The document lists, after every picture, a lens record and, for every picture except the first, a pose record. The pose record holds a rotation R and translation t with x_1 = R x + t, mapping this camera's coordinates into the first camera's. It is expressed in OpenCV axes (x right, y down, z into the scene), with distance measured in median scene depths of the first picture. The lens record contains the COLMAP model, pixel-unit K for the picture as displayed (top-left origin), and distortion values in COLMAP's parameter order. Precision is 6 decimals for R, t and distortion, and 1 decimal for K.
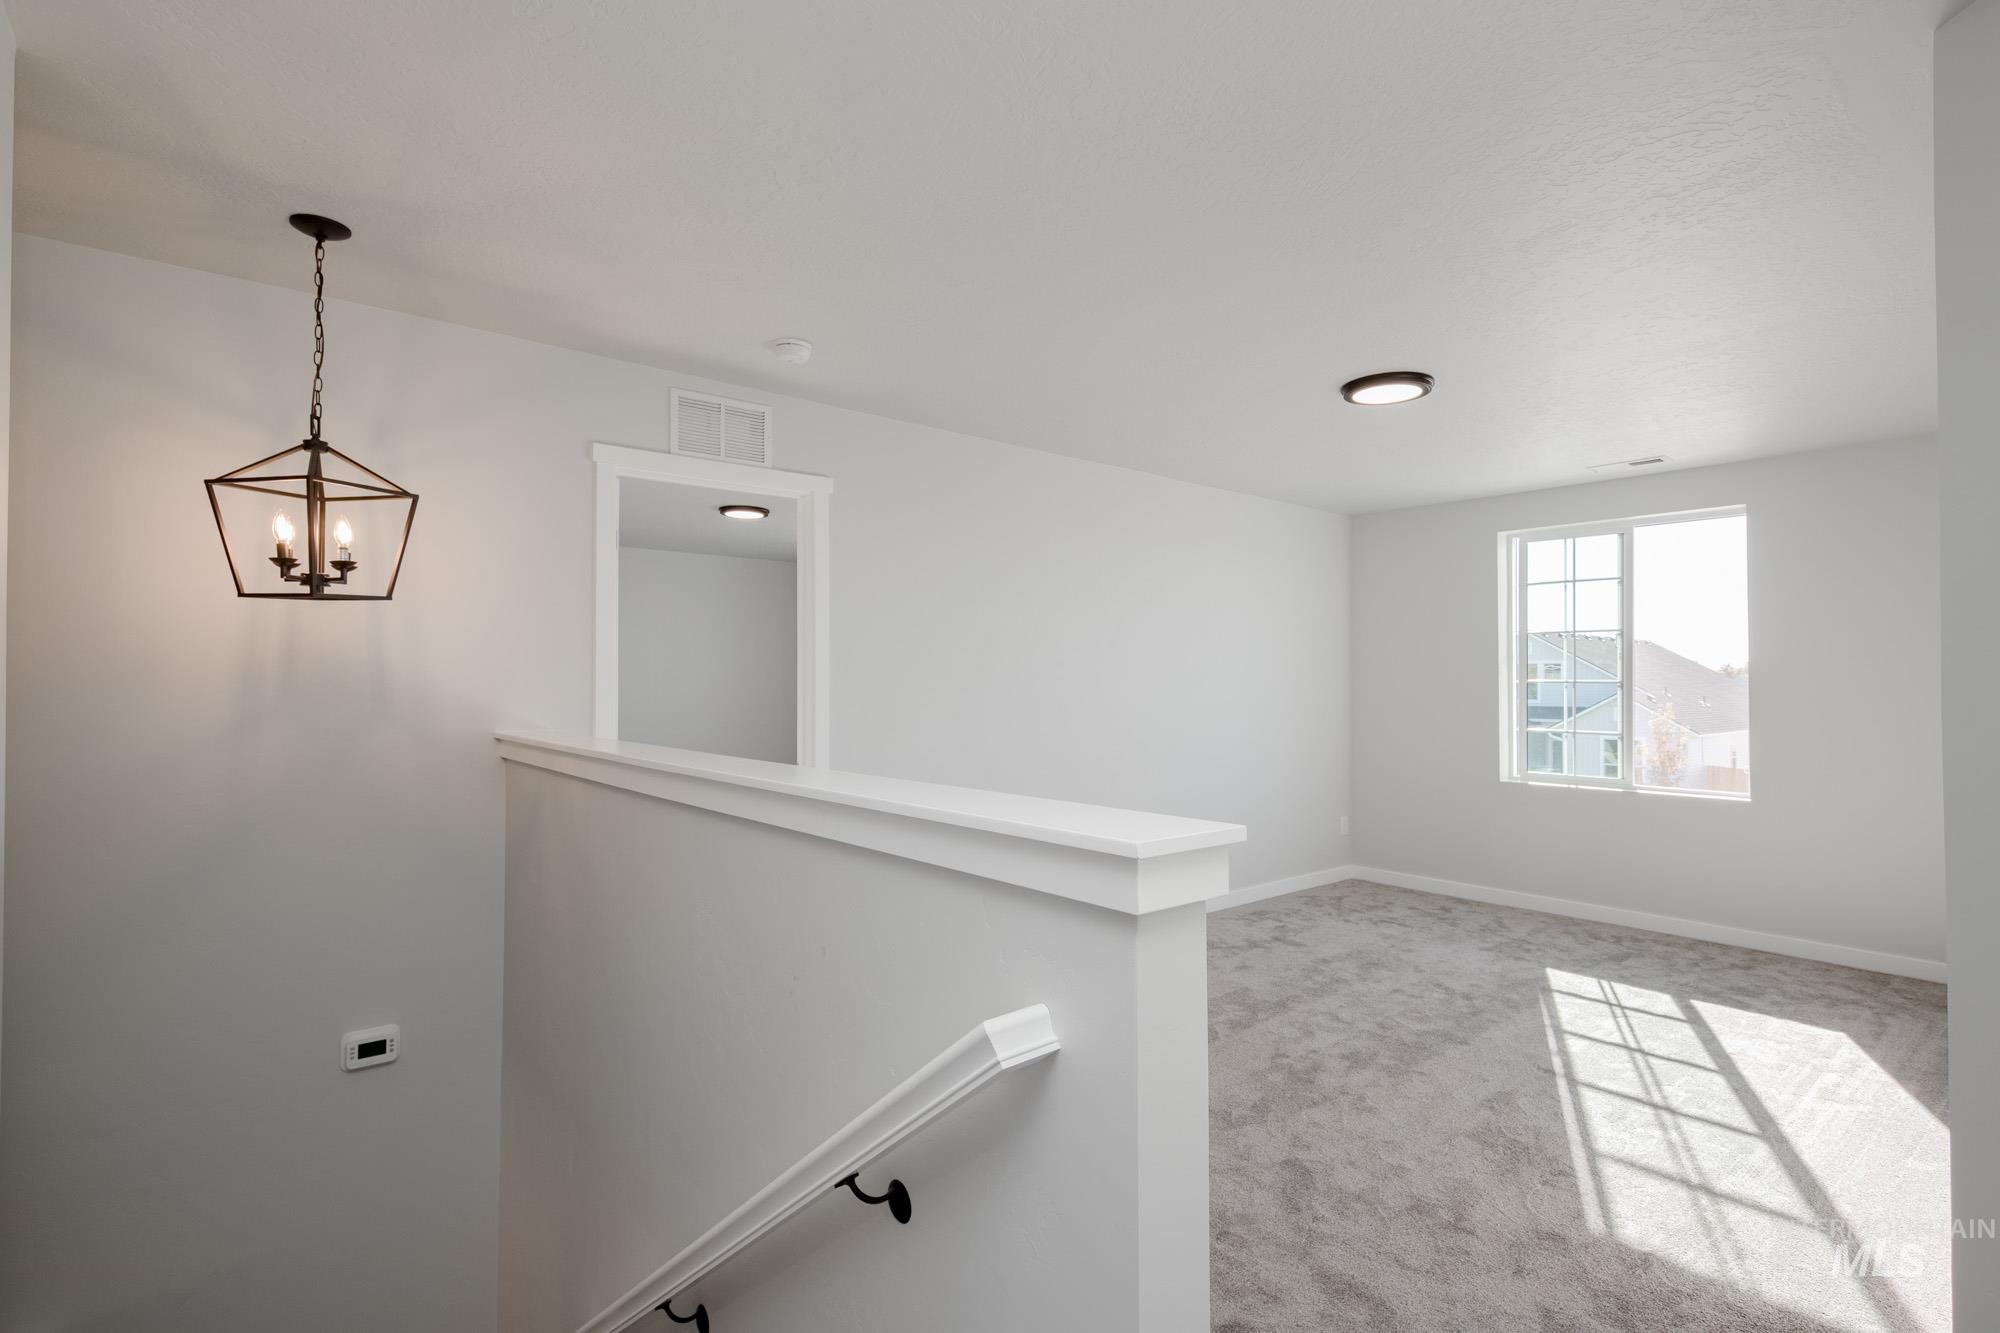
lens RADIAL K [[937.4, 0, 996.0], [0, 937.4, 671.2], [0, 0, 1]] dist [0.017057, -0.008126]
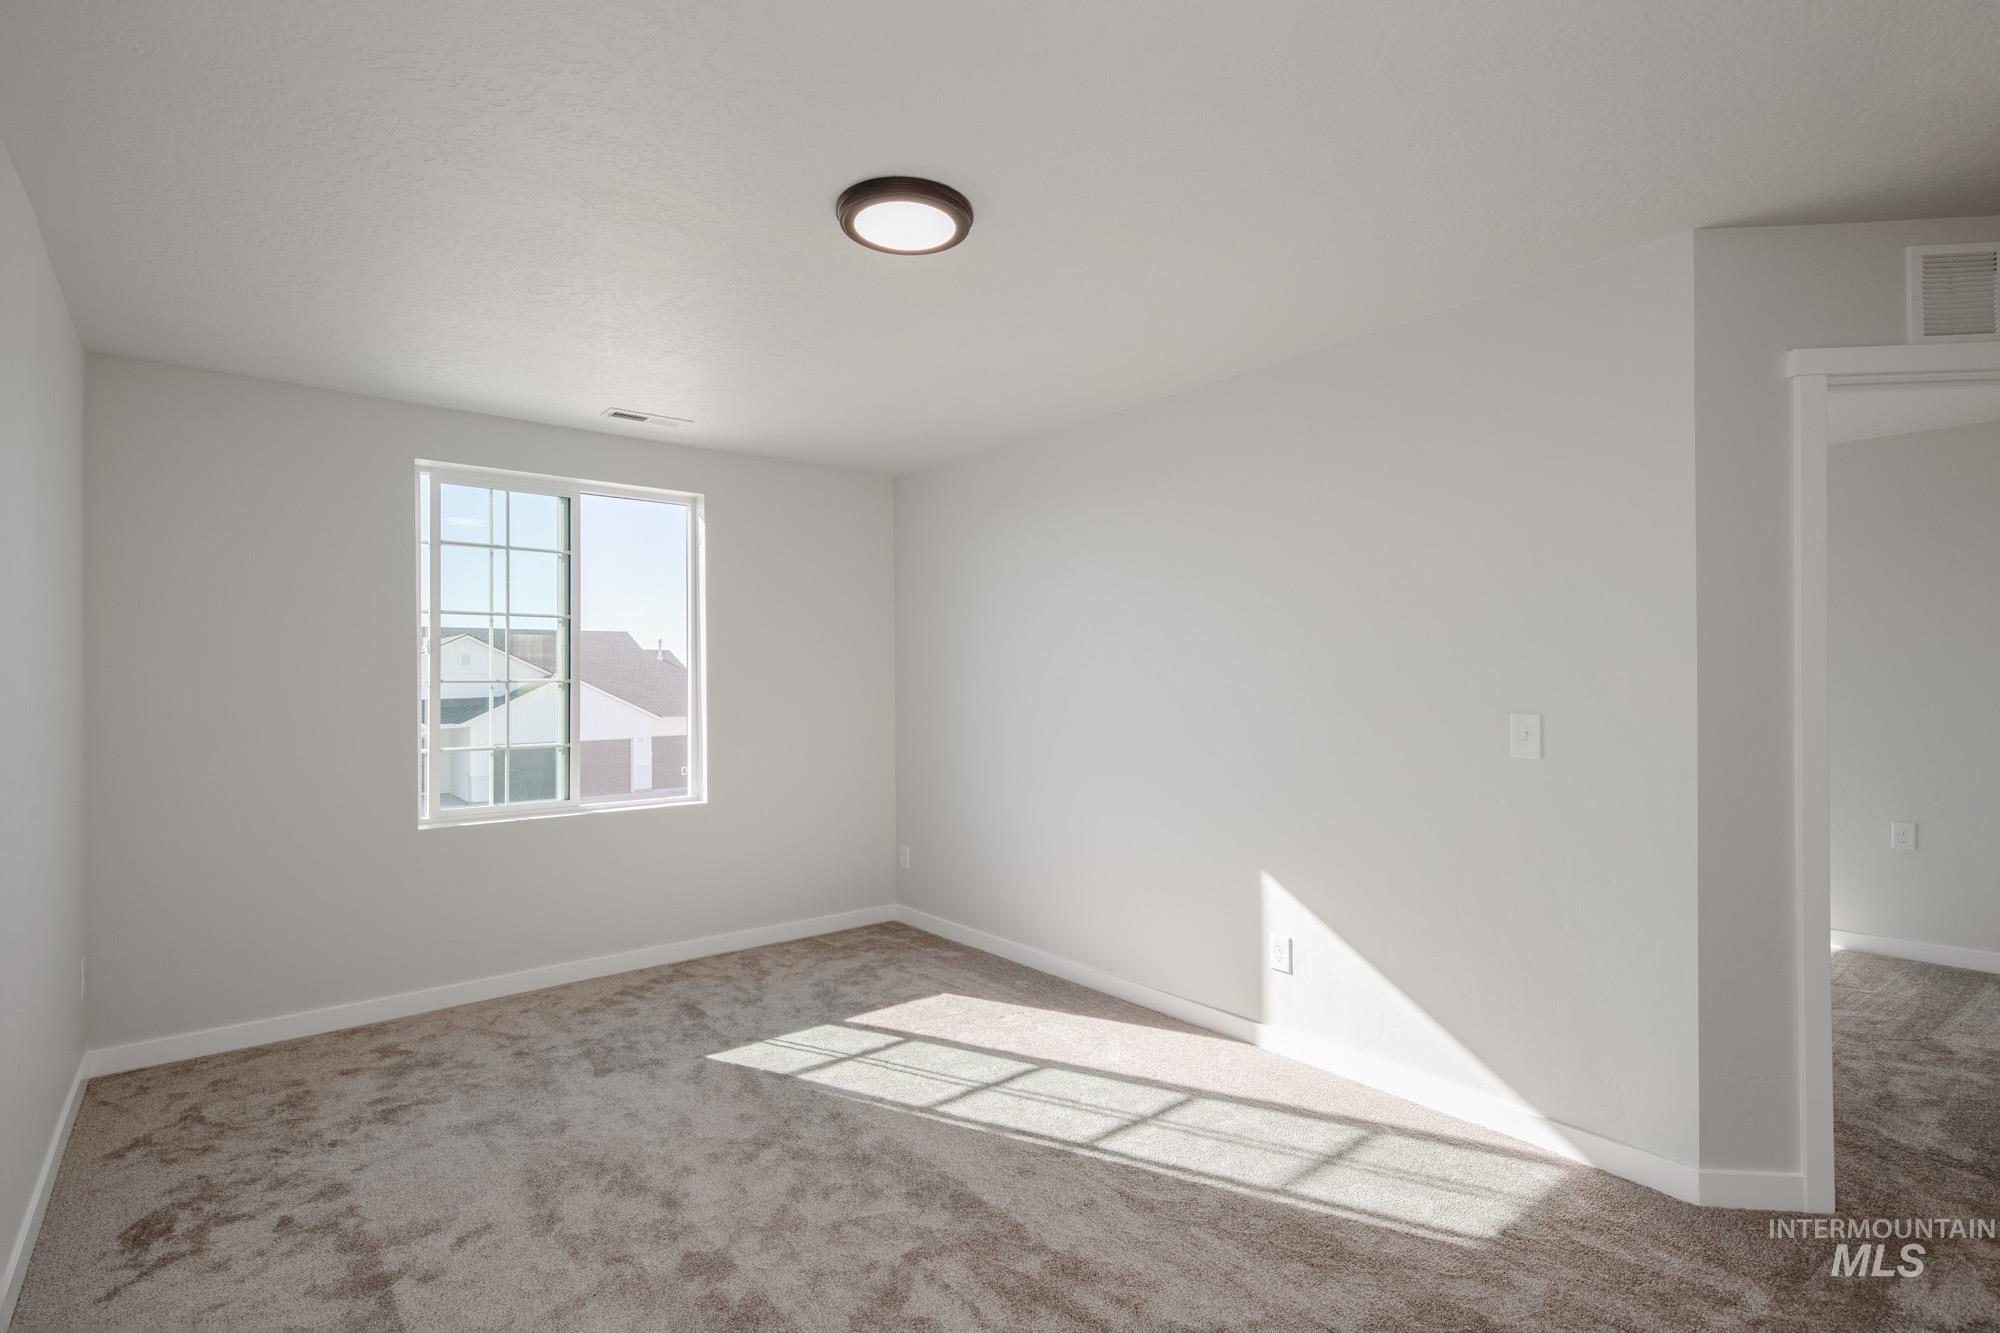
lens RADIAL K [[937.4, 0, 996.0], [0, 937.4, 671.2], [0, 0, 1]] dist [0.017057, -0.008126]
pose [[0.004600, 0.004147, 0.999981, -0.201255], [-0.010292, 0.999939, -0.004100, 0.003664], [-0.999936, -0.010273, 0.004642, 0.860352]]
